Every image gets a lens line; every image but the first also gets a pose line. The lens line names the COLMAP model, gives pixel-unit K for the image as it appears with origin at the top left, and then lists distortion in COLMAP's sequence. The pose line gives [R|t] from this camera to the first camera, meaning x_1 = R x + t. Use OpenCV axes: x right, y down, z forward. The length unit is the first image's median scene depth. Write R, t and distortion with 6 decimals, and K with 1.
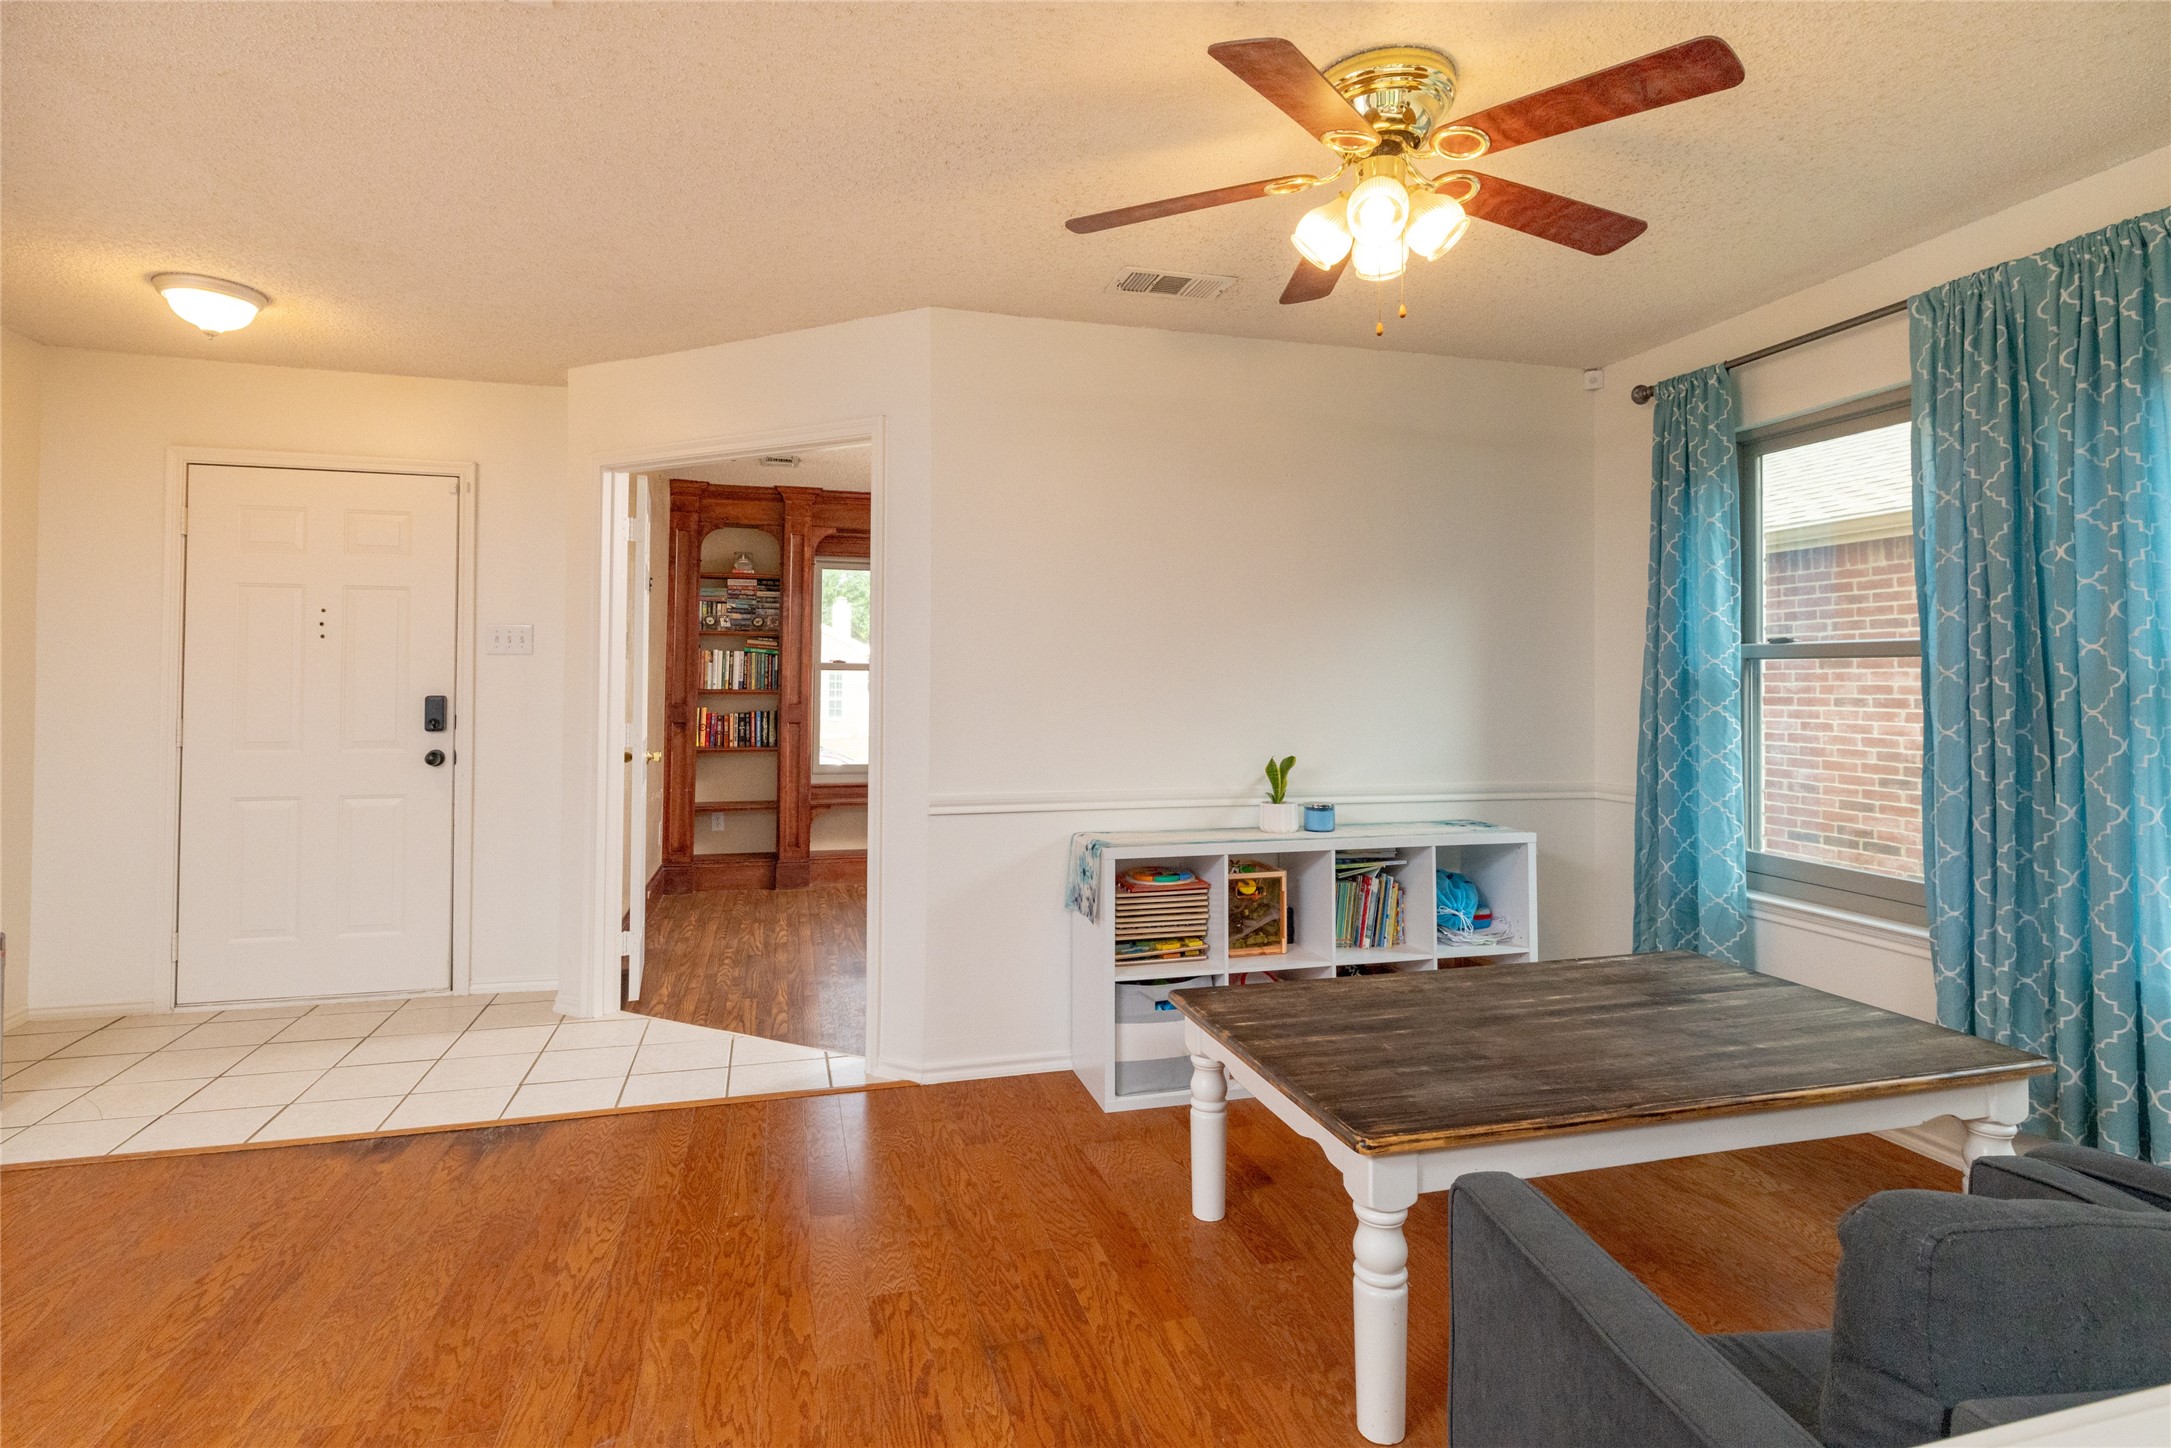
lens RADIAL K [[1089.3, 0, 1101.7], [0, 1089.3, 685.5], [0, 0, 1]] dist [0.012154, 0.000022]
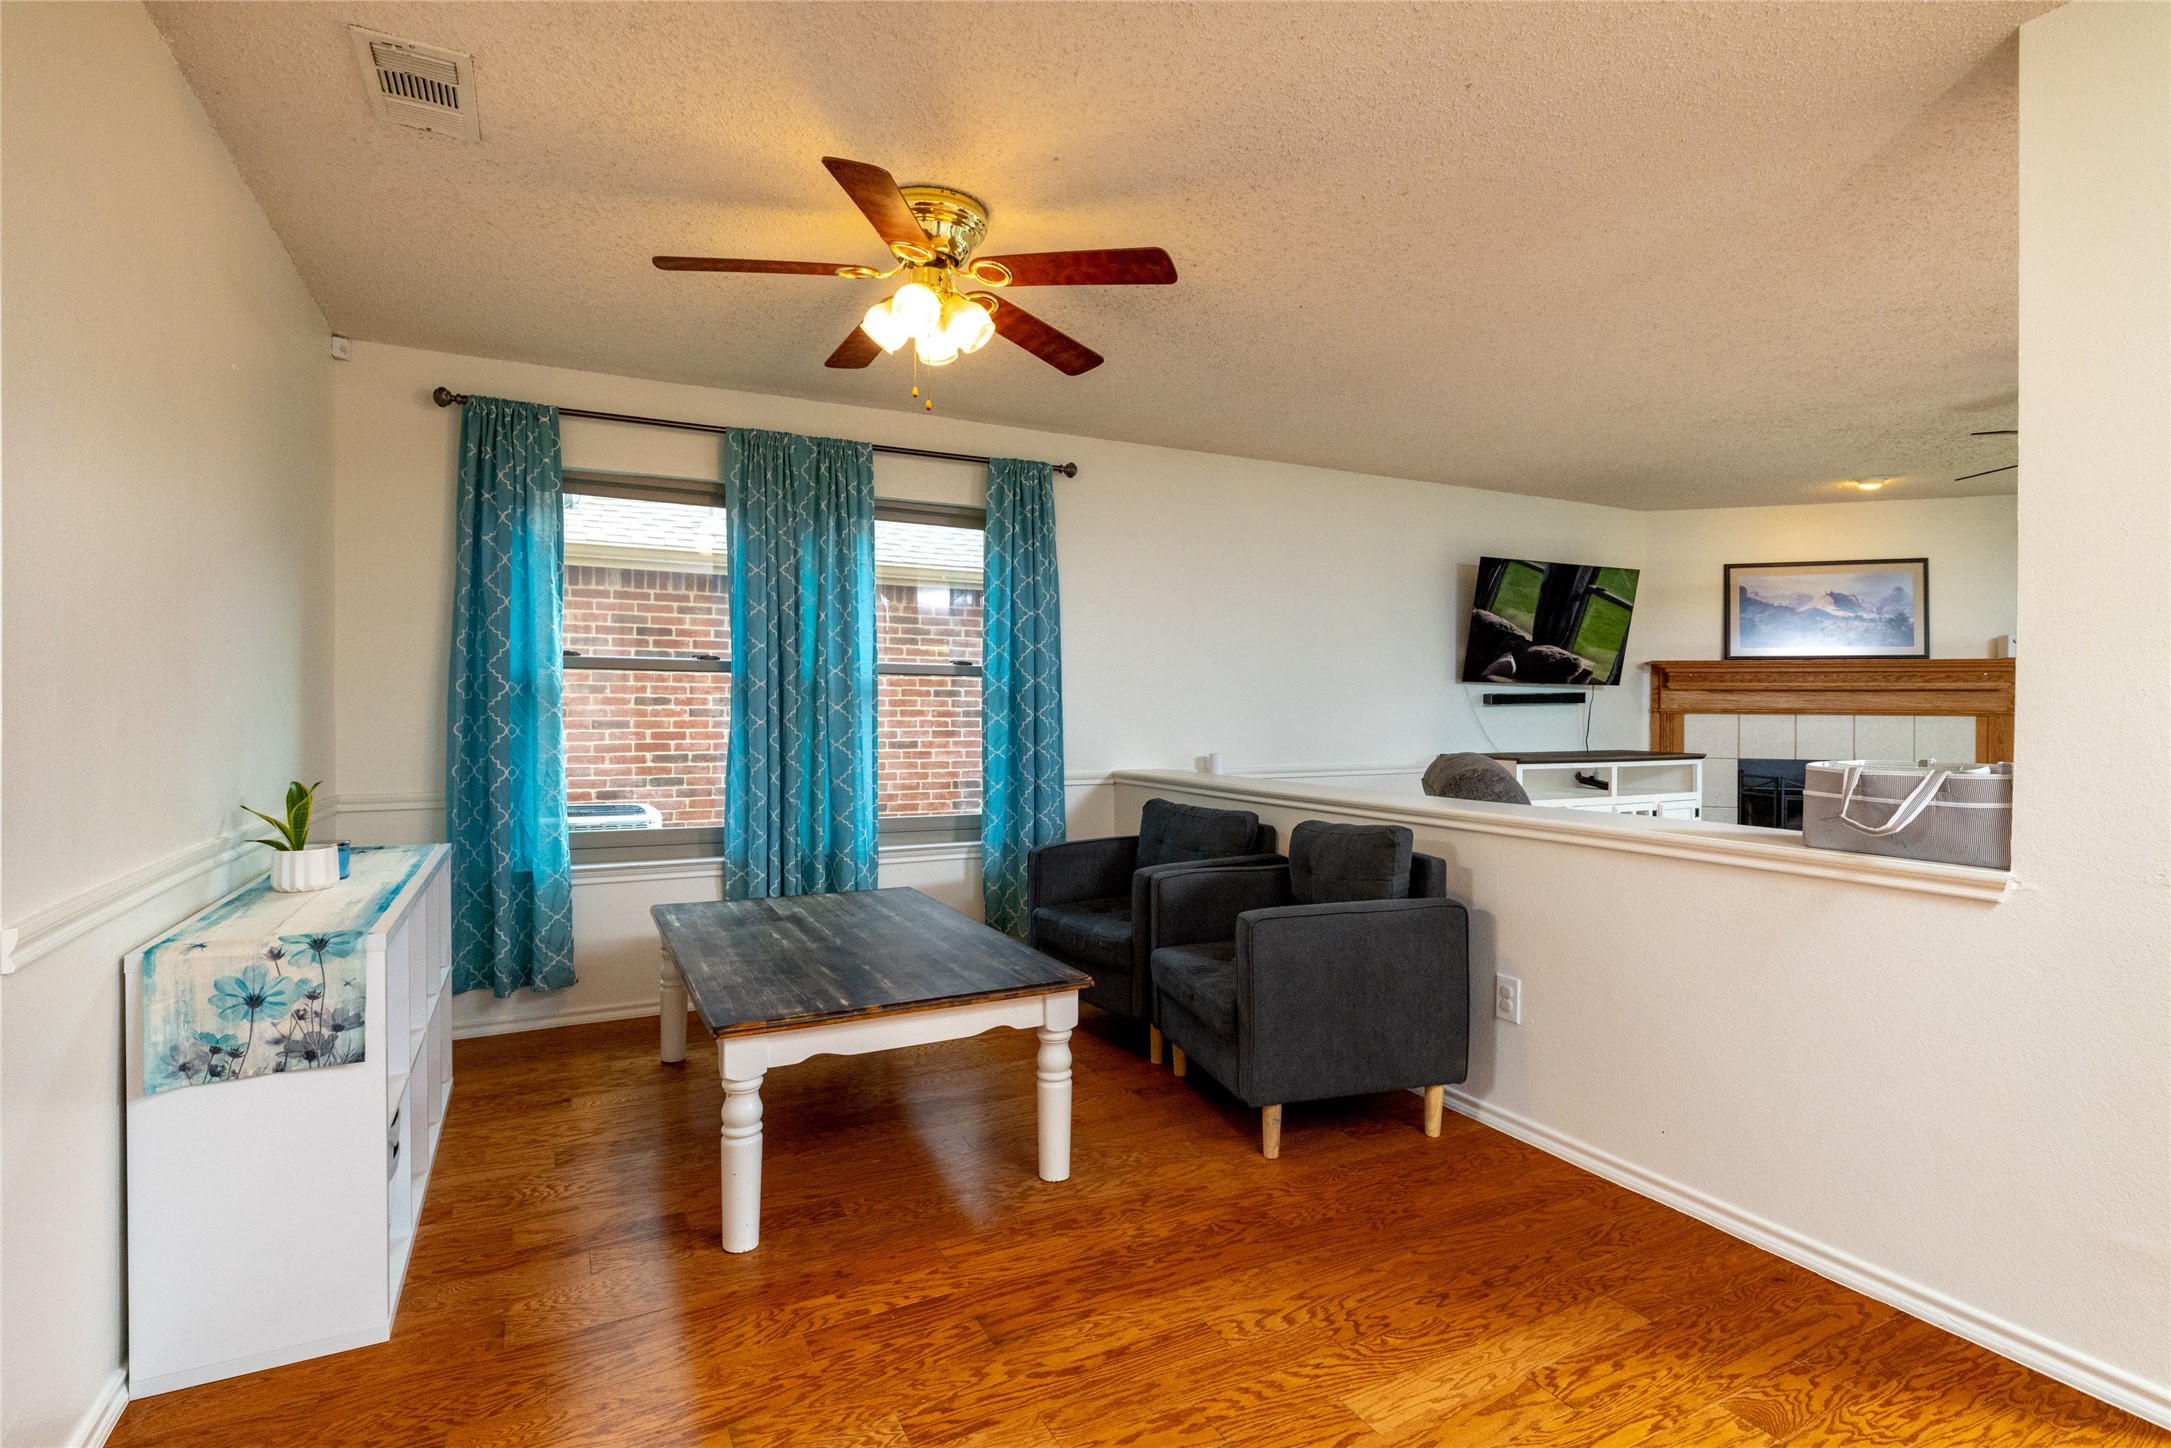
lens RADIAL K [[1052.1, 0, 1085.5], [0, 1052.1, 724.0], [0, 0, 1]] dist [0.008452, -0.000425]
pose [[-0.188299, -0.020616, 0.981895, -0.863596], [-0.000909, 0.999783, 0.020818, 0.018802], [-0.982111, 0.003027, -0.188277, 0.908670]]
